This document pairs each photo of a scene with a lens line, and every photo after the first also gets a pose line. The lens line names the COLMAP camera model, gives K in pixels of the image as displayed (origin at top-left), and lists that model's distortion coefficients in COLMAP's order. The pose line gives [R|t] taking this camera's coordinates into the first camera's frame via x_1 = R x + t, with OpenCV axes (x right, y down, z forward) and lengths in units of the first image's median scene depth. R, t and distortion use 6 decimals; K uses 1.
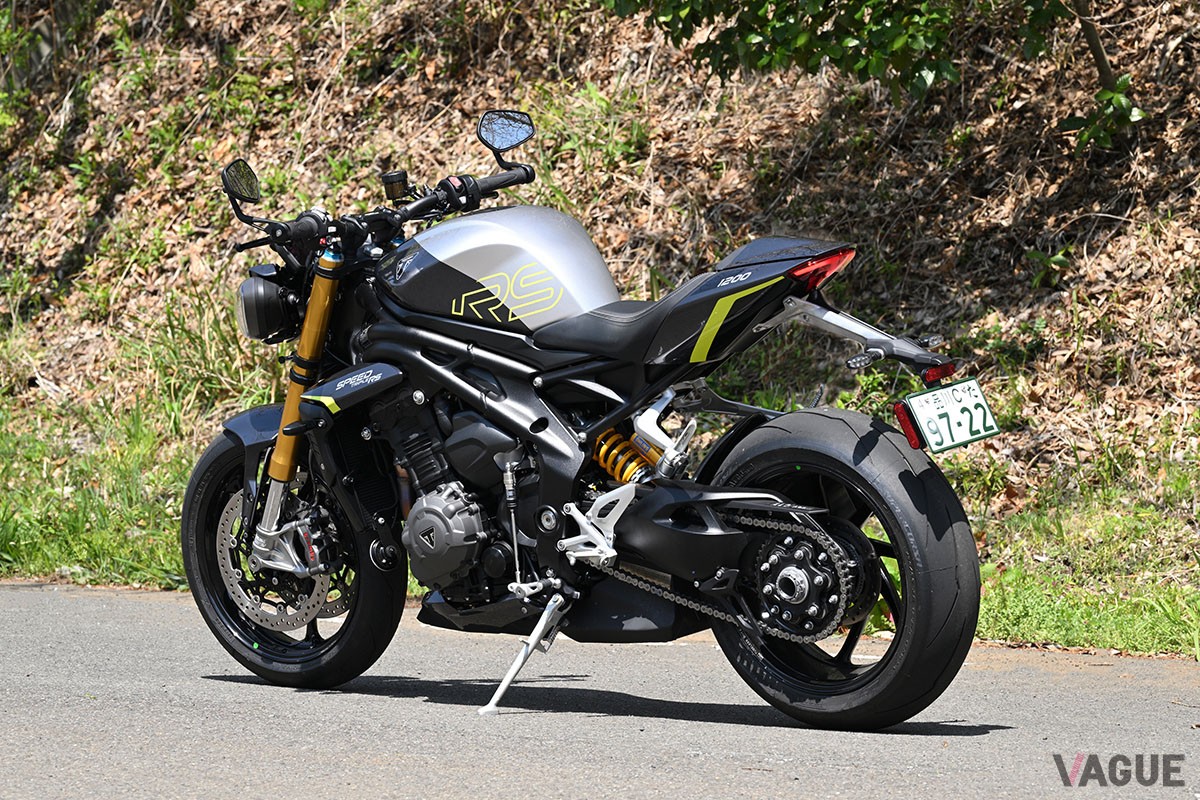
lens RADIAL K [[5659.8, 0, 600.0], [0, 5659.8, 400.0], [0, 0, 1]] dist [-0.116317, 0.448622]
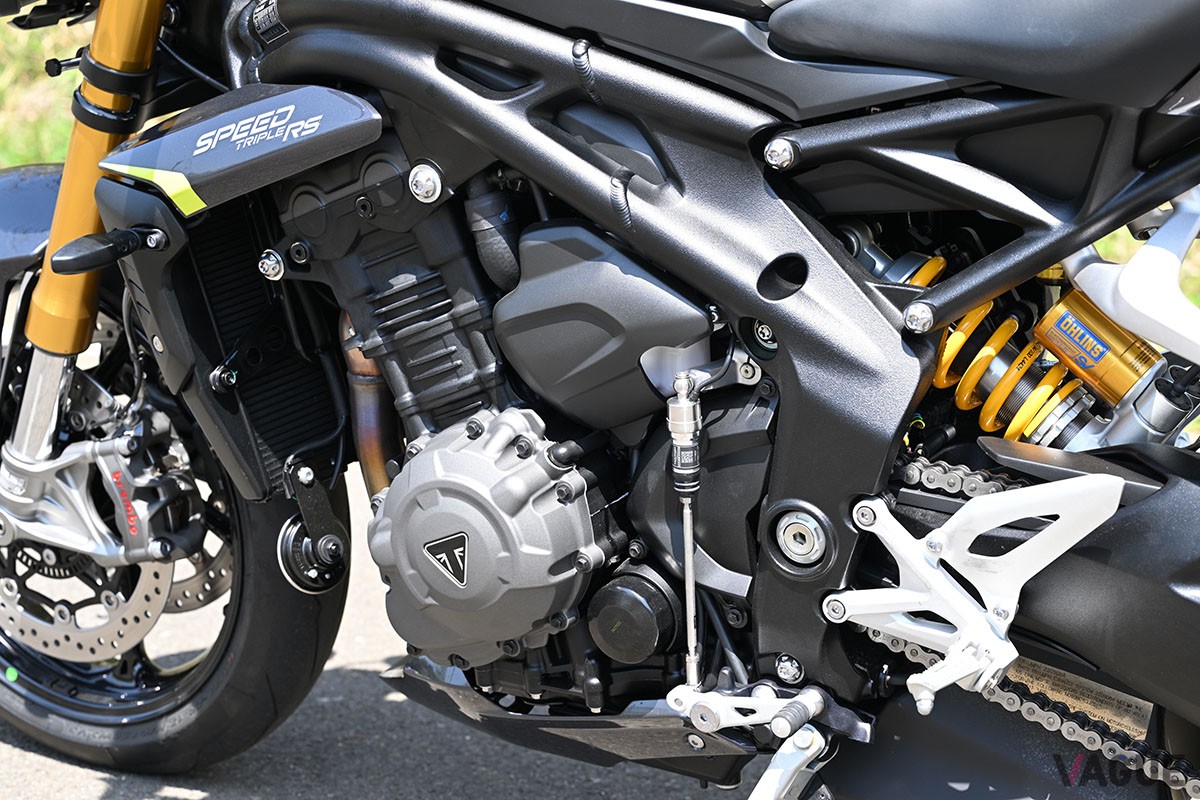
lens RADIAL K [[2374.2, 0, 600.0], [0, 2374.2, 400.0], [0, 0, 1]] dist [-0.008582, 0.104020]
pose [[0.989491, -0.000776, 0.144592, -0.043192], [-0.019720, 0.989917, 0.140267, -0.008444], [-0.143243, -0.141645, 0.979499, 0.846504]]
